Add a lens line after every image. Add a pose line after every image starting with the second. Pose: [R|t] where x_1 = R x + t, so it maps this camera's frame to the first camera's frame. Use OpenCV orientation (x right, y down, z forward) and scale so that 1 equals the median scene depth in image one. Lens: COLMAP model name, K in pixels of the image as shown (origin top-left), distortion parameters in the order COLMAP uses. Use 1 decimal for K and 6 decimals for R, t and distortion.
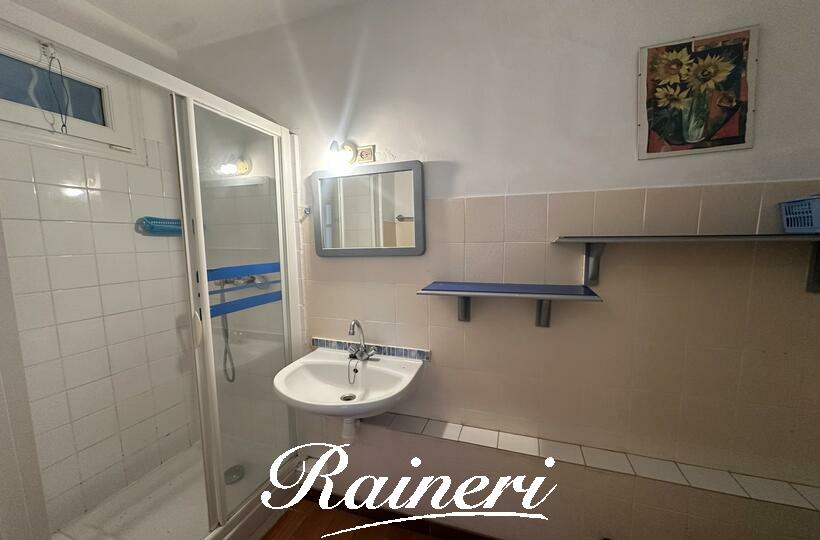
lens RADIAL K [[321.9, 0, 408.9], [0, 321.9, 273.9], [0, 0, 1]] dist [-0.008879, 0.000443]
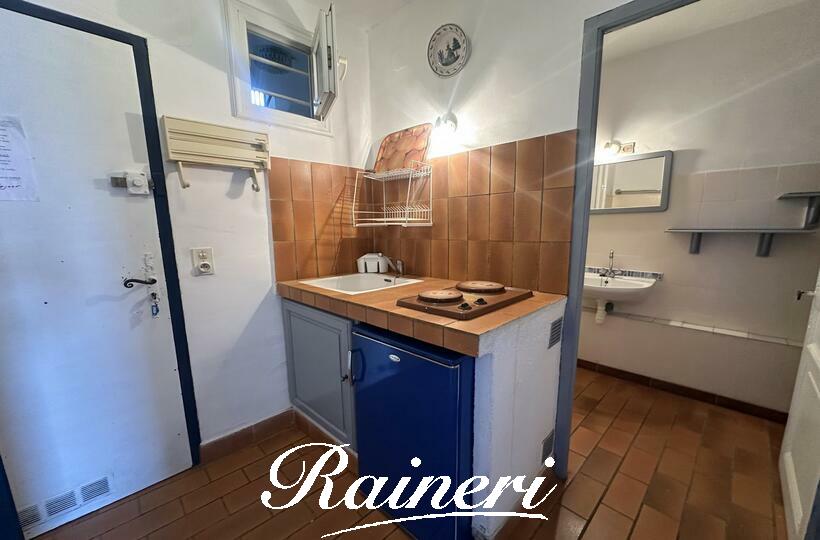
lens RADIAL K [[321.9, 0, 406.7], [0, 321.9, 281.9], [0, 0, 1]] dist [-0.008879, 0.000443]
pose [[0.891871, 0.084003, -0.444420, -0.362217], [-0.050154, 0.994909, 0.087406, 0.212605], [0.449500, -0.055666, 0.891544, -0.991260]]
